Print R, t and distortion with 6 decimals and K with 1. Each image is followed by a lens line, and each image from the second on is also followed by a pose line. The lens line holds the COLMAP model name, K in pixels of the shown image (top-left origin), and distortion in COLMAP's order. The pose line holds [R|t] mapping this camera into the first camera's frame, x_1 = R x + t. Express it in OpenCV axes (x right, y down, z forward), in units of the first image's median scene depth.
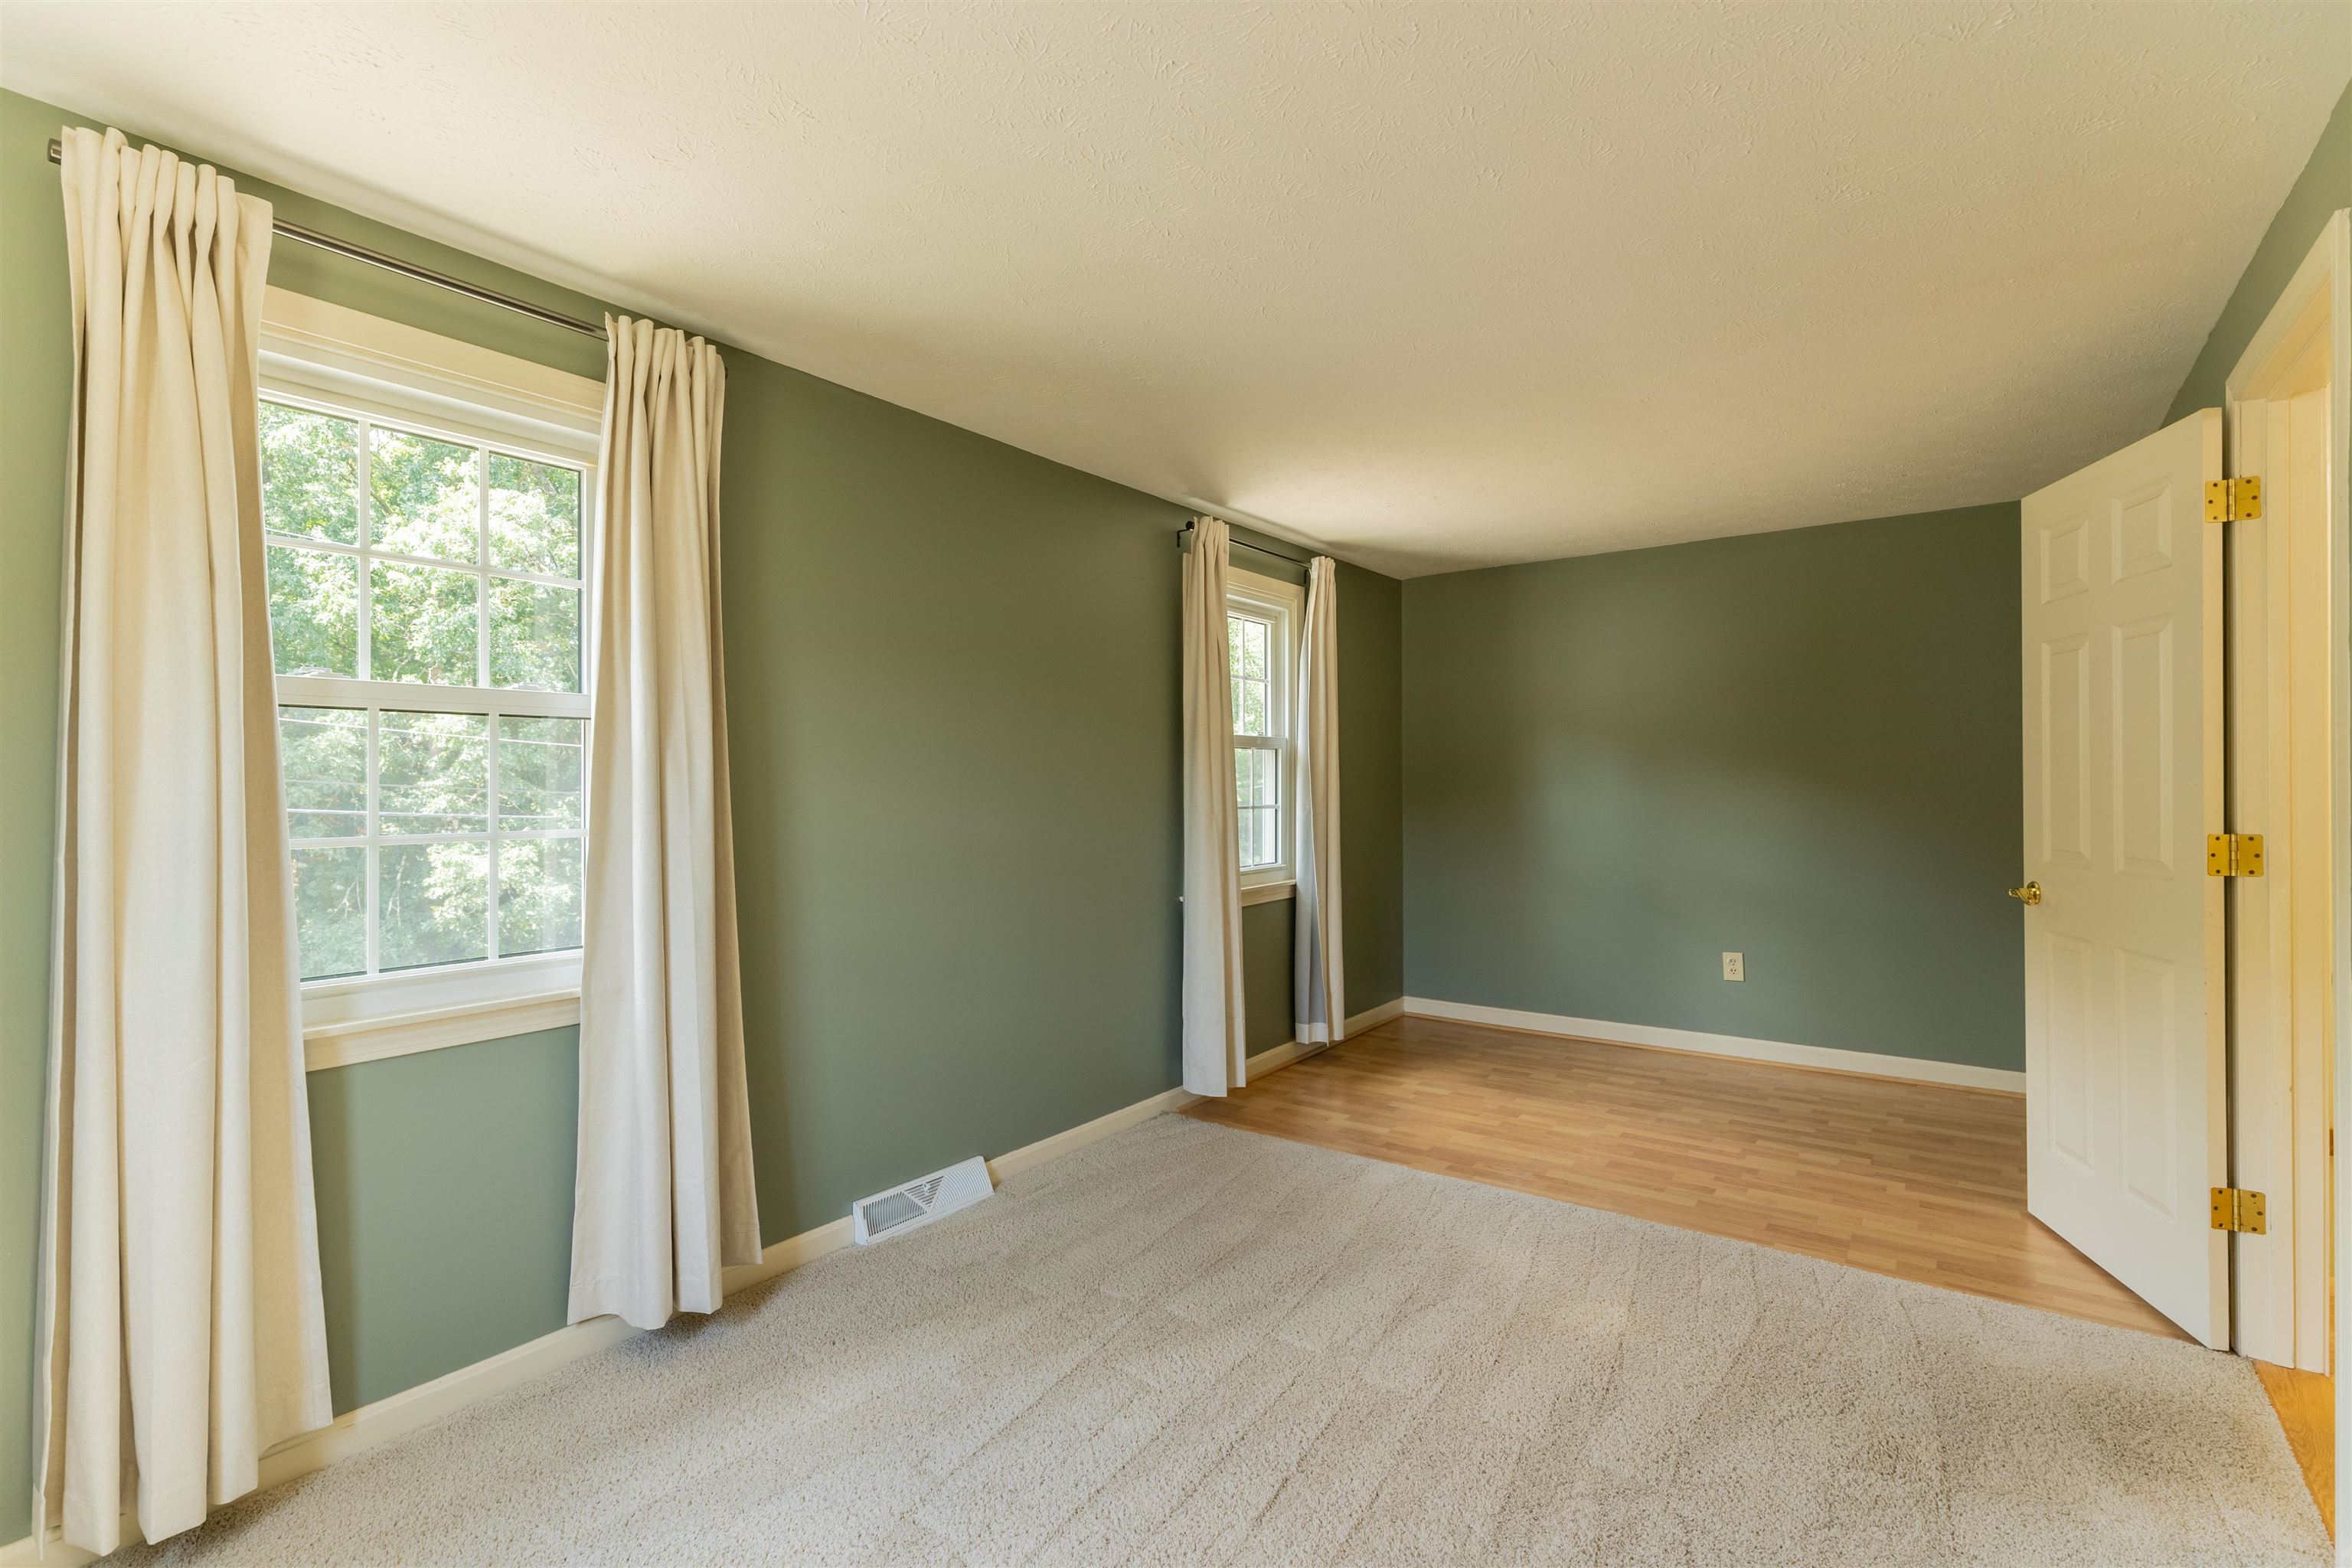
lens RADIAL K [[1079.1, 0, 1176.0], [0, 1079.1, 784.0], [0, 0, 1]] dist [-0.002243, -0.000602]
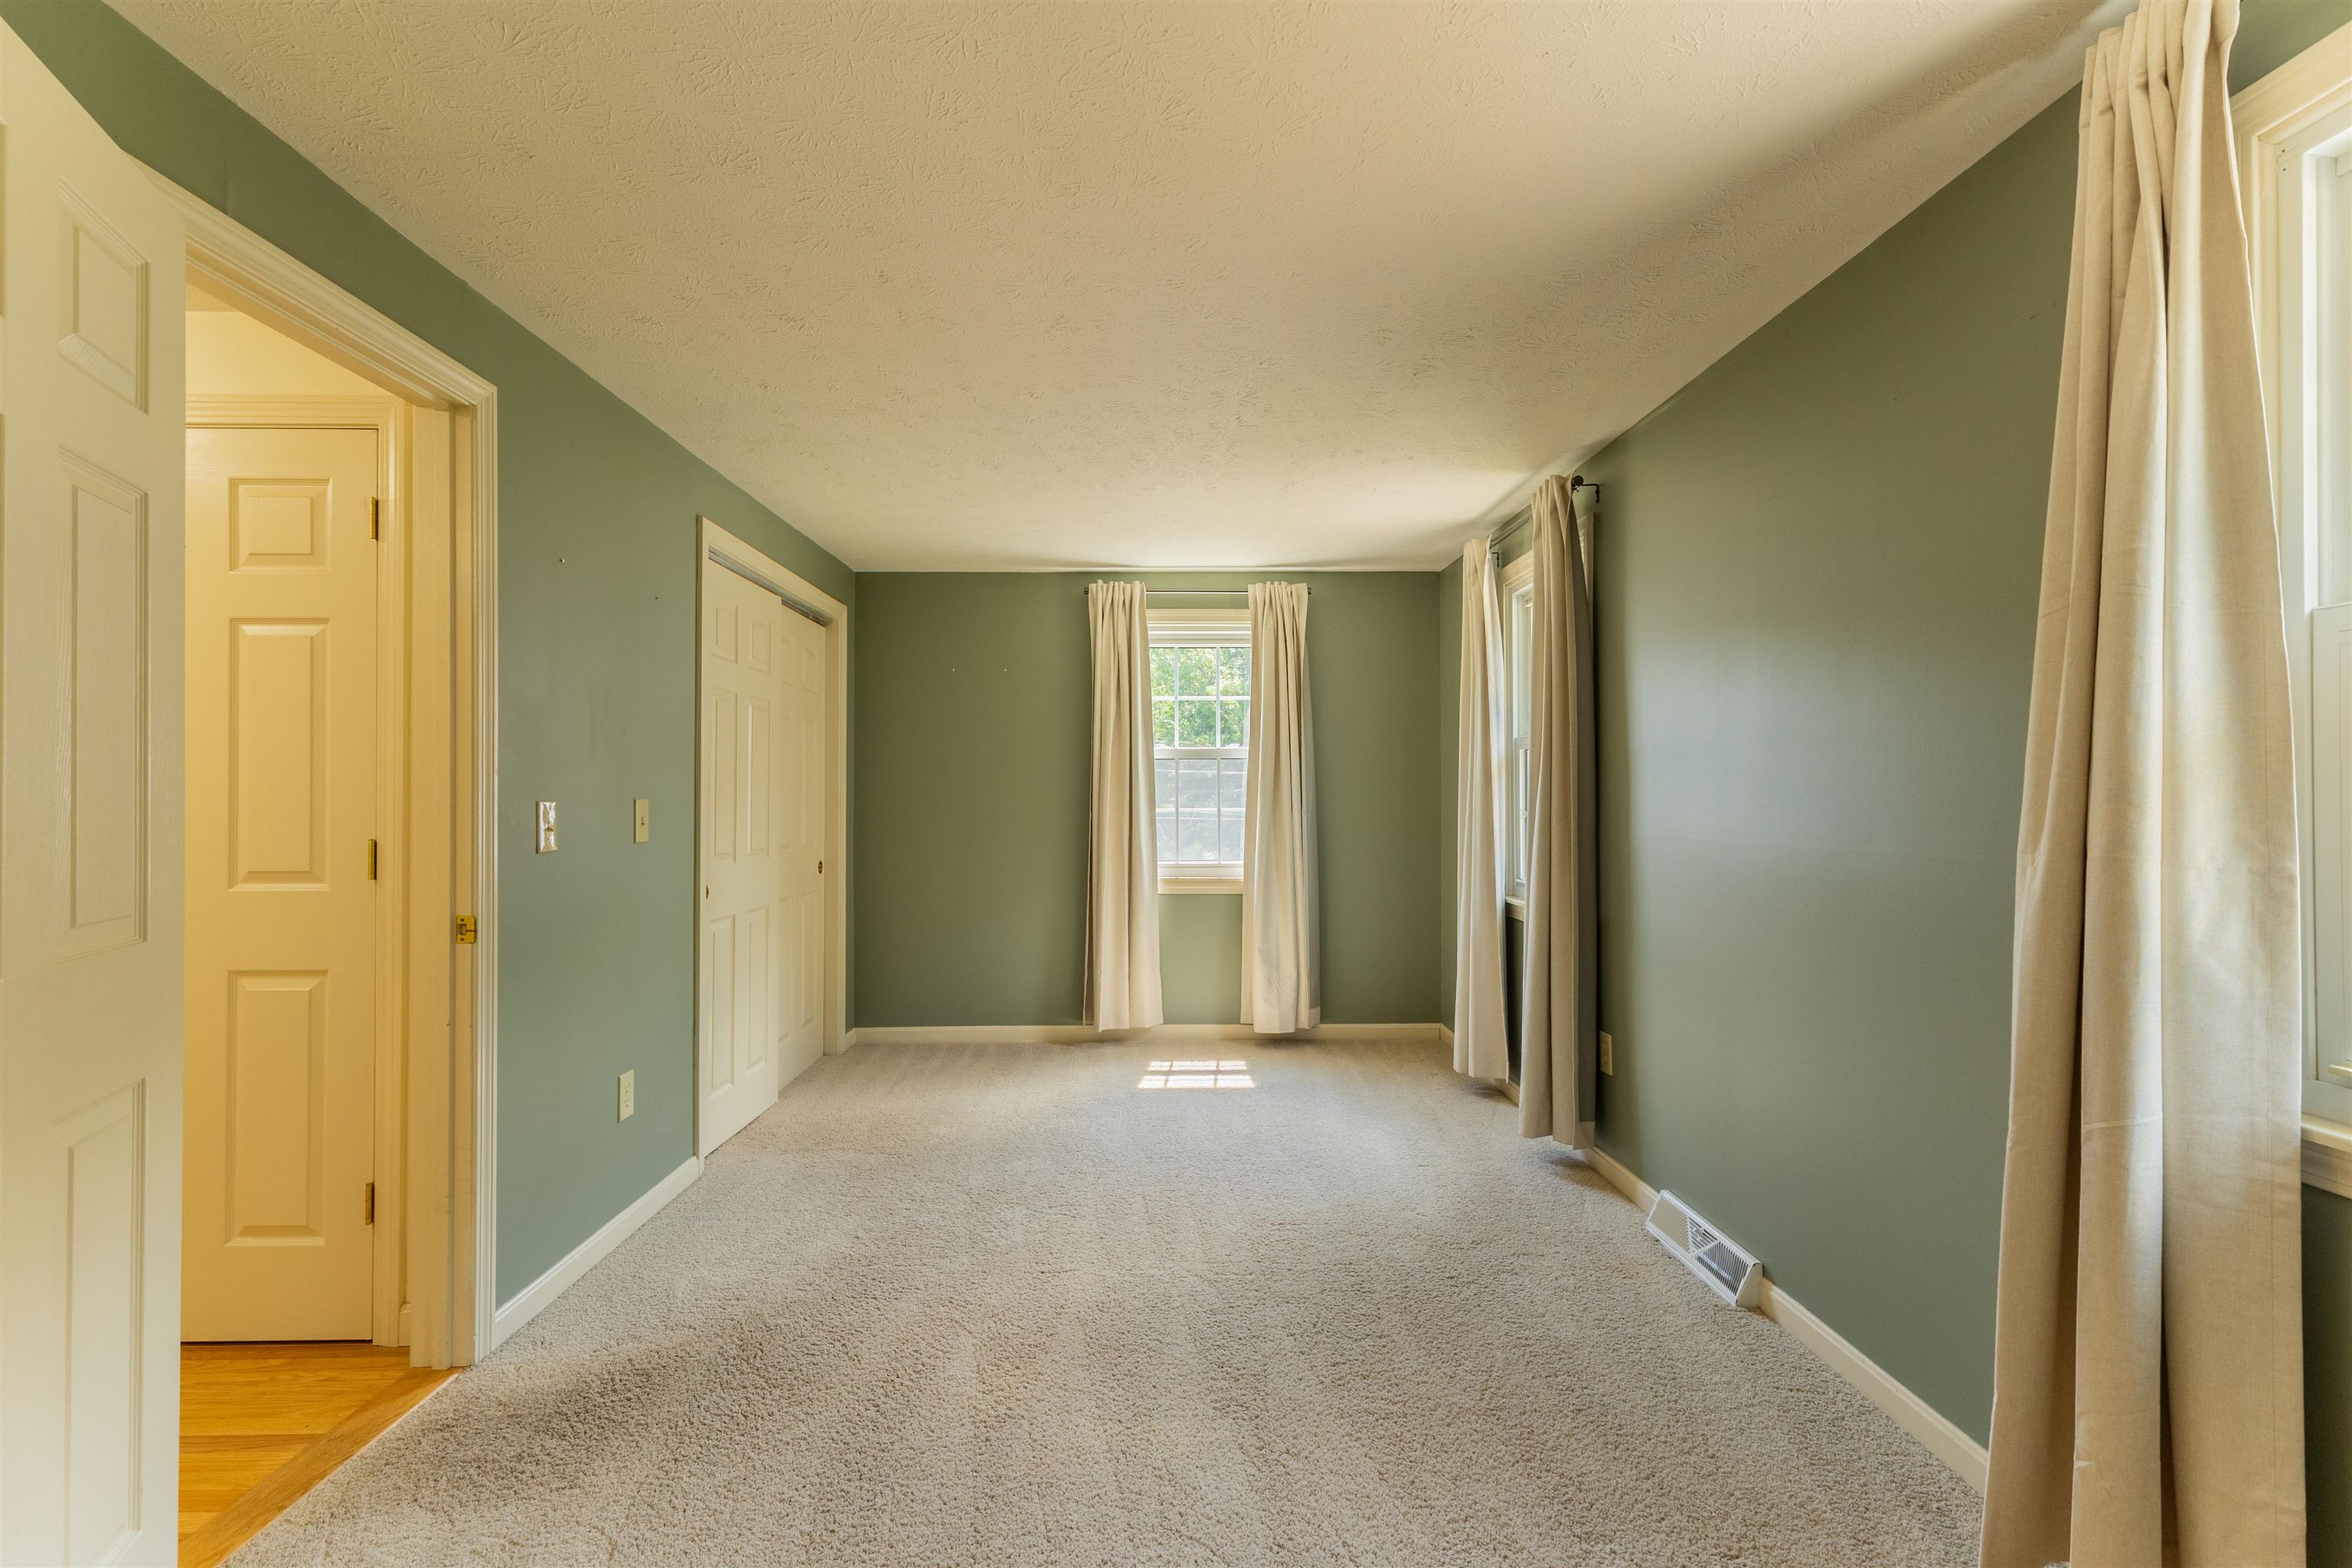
lens RADIAL K [[1083.8, 0, 1160.5], [0, 1083.8, 793.0], [0, 0, 1]] dist [0.003188, -0.001185]
pose [[-0.798587, -0.002424, -0.601875, 0.838460], [-0.001469, 0.999997, -0.002078, 0.014026], [0.601878, -0.000775, -0.798587, 1.821746]]
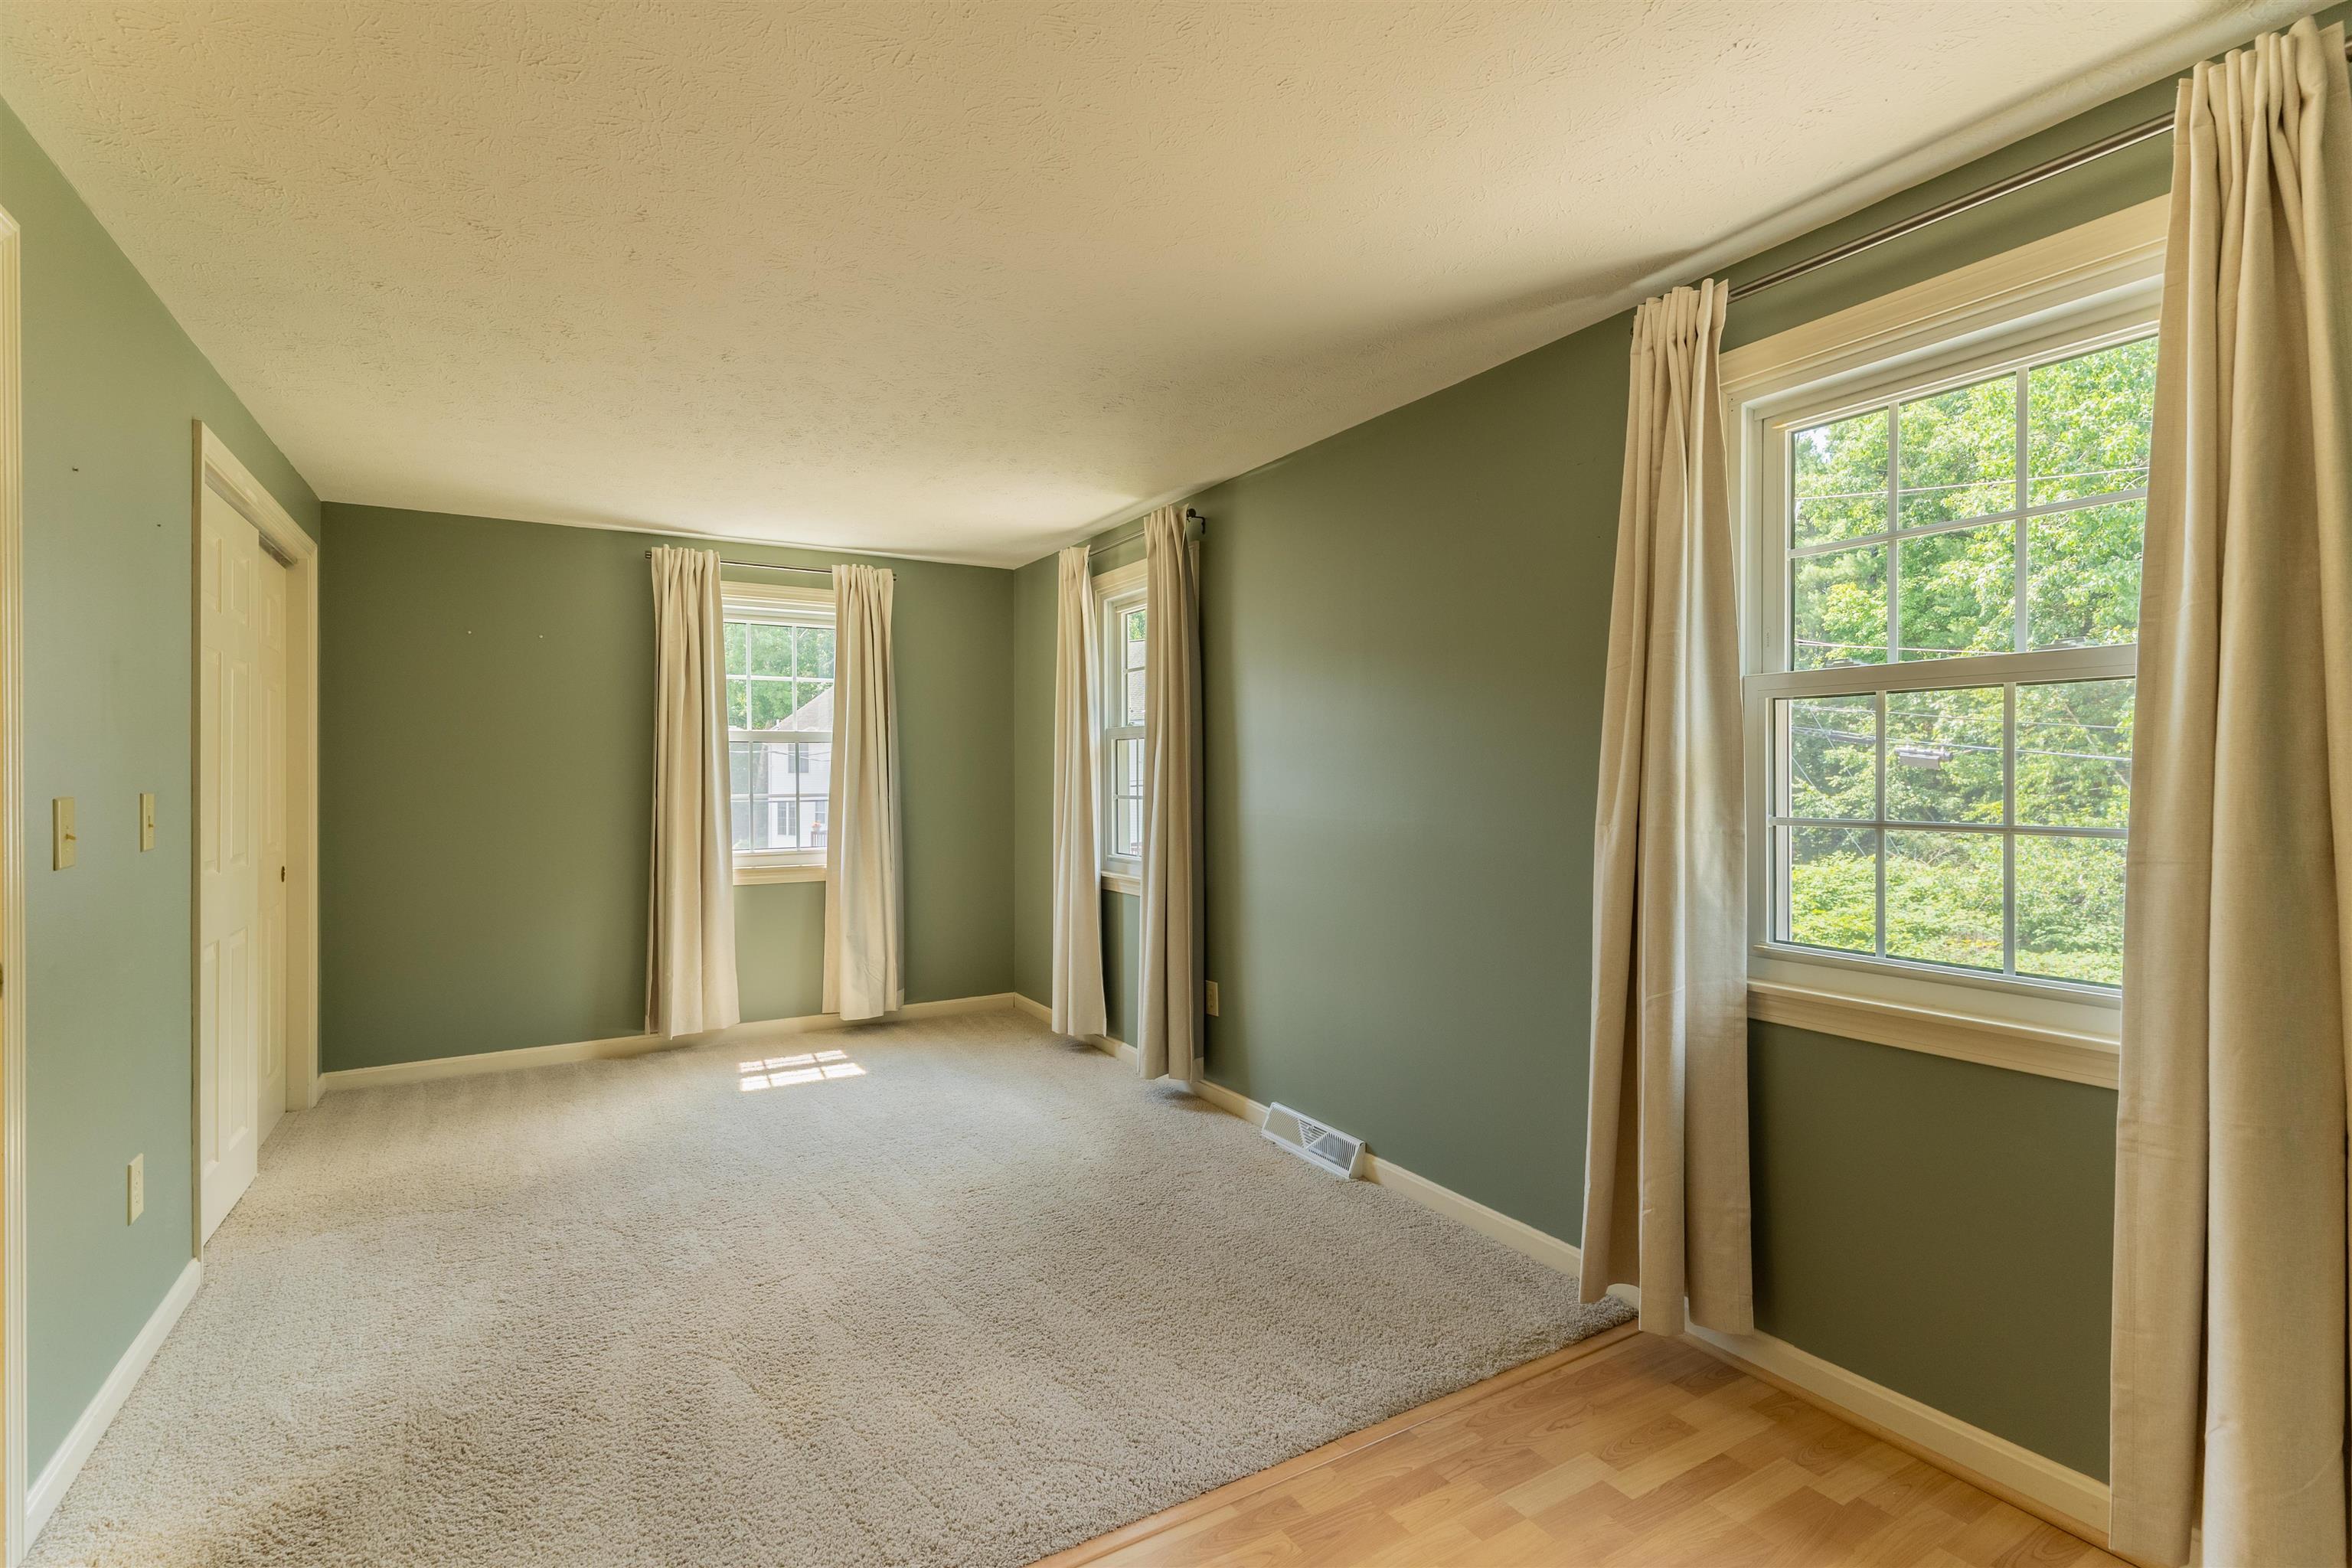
lens RADIAL K [[1081.3, 0, 1177.7], [0, 1081.3, 782.9], [0, 0, 1]] dist [0.000356, -0.001557]
pose [[-0.389337, 0.007147, -0.921068, 1.080867], [-0.000276, 0.999969, 0.007876, 0.002424], [0.921095, 0.003320, -0.389323, 1.647149]]
